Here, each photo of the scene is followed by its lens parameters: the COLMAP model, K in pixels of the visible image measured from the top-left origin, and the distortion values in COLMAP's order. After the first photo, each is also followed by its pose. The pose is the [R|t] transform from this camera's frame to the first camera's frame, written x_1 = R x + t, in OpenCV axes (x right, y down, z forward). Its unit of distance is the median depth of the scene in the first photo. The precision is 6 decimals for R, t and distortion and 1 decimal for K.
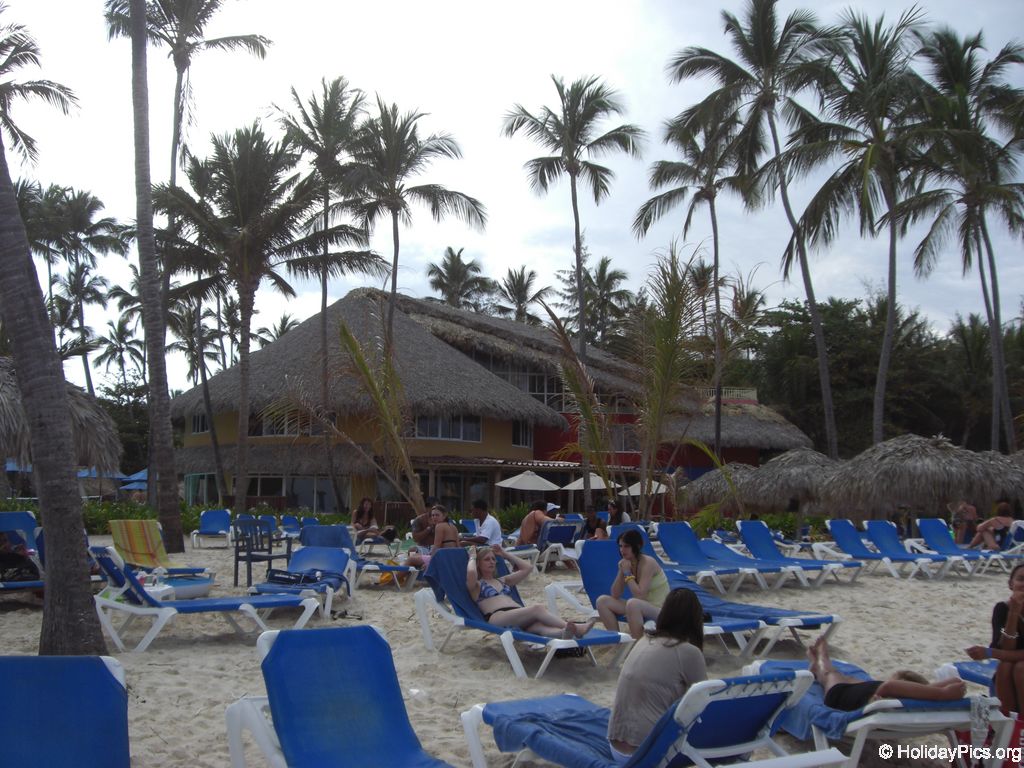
lens RADIAL K [[1090.8, 0, 509.2], [0, 1090.8, 367.3], [0, 0, 1]] dist [-0.164106, 0.042874]
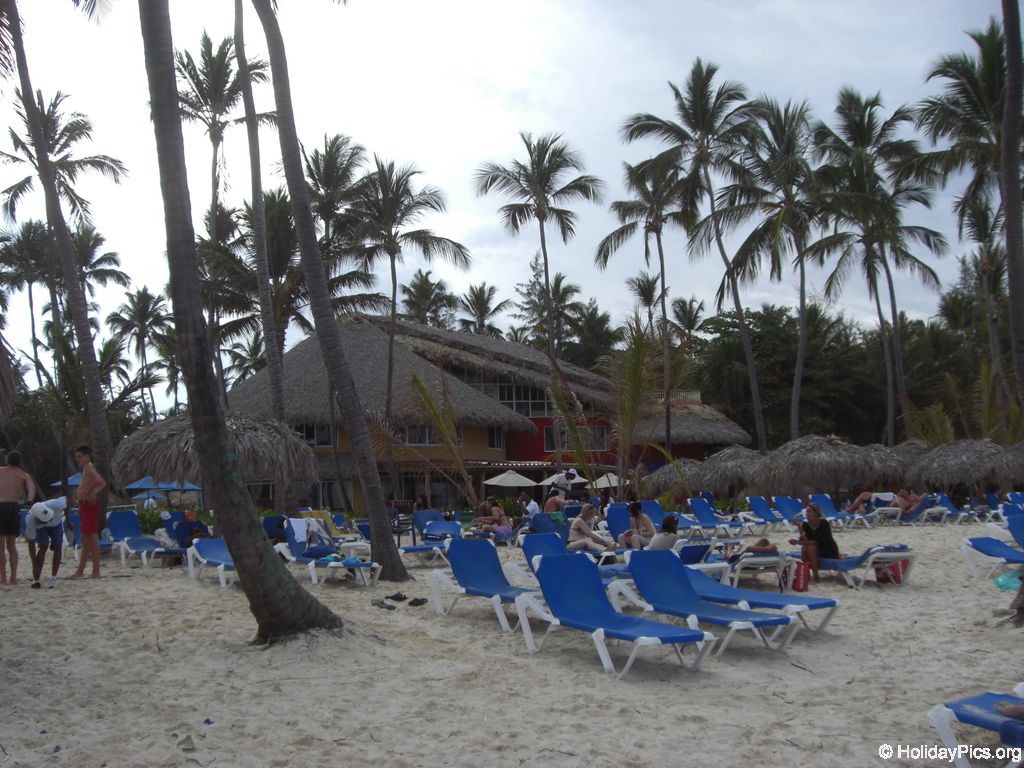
lens RADIAL K [[1124.2, 0, 512.0], [0, 1124.2, 384.0], [0, 0, 1]] dist [-0.257894, 0.349648]
pose [[0.997959, -0.029449, 0.056660, -0.048410], [0.028398, 0.999411, 0.019254, -0.022879], [-0.057194, -0.017606, 0.998208, -0.221286]]
